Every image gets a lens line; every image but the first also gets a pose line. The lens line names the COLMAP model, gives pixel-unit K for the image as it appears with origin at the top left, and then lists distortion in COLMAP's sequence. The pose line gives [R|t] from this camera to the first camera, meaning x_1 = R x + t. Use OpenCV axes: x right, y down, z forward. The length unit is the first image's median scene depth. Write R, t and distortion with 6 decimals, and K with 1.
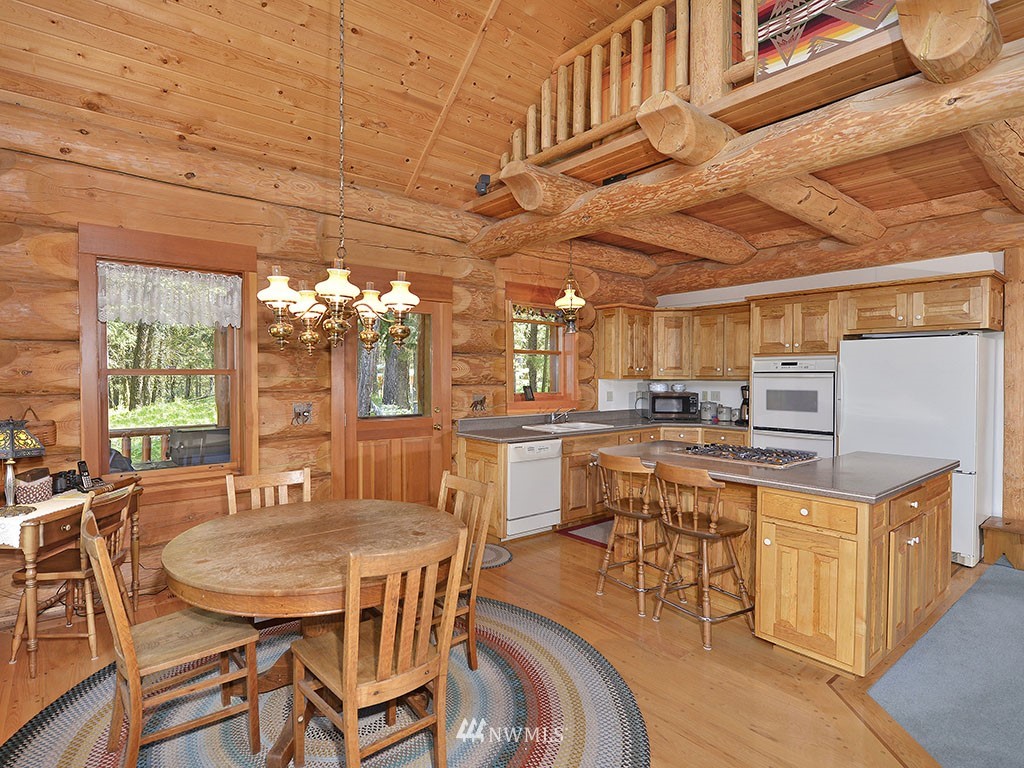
lens RADIAL K [[499.1, 0, 512.0], [0, 499.1, 384.0], [0, 0, 1]] dist [-0.013704, -0.000433]
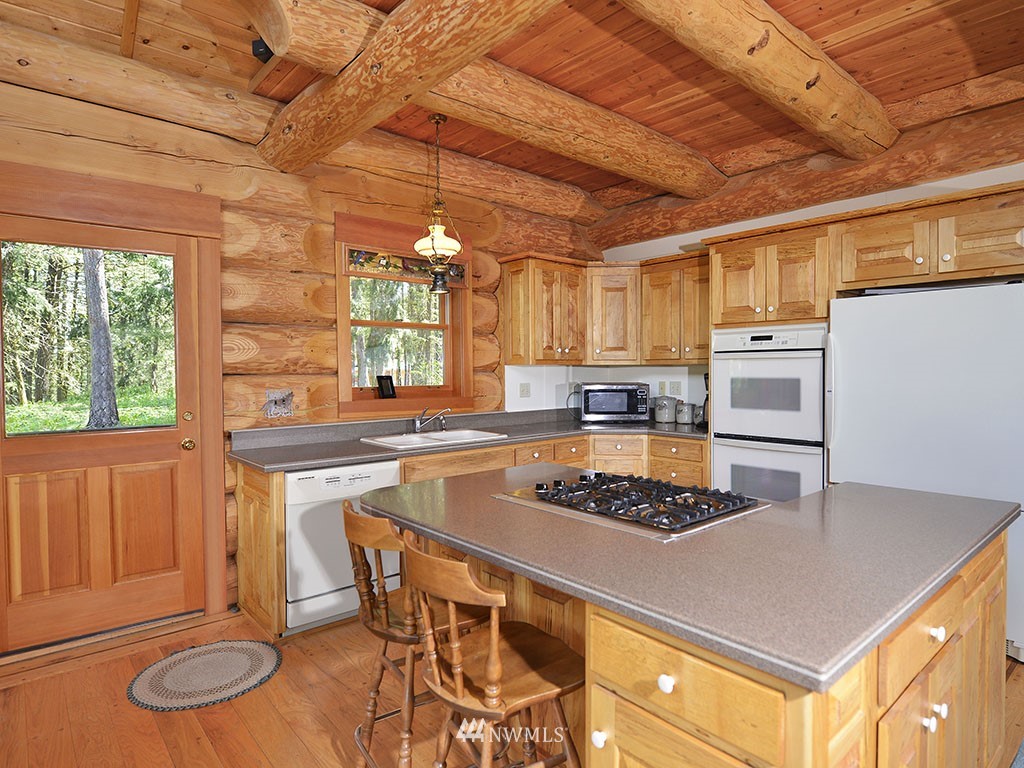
lens RADIAL K [[584.9, 0, 544.9], [0, 584.9, 382.5], [0, 0, 1]] dist [-0.007677, -0.002381]
pose [[0.996552, -0.010166, 0.082341, 0.196684], [0.009375, 0.999906, 0.009979, 0.007542], [-0.082435, -0.009172, 0.996554, 0.237947]]
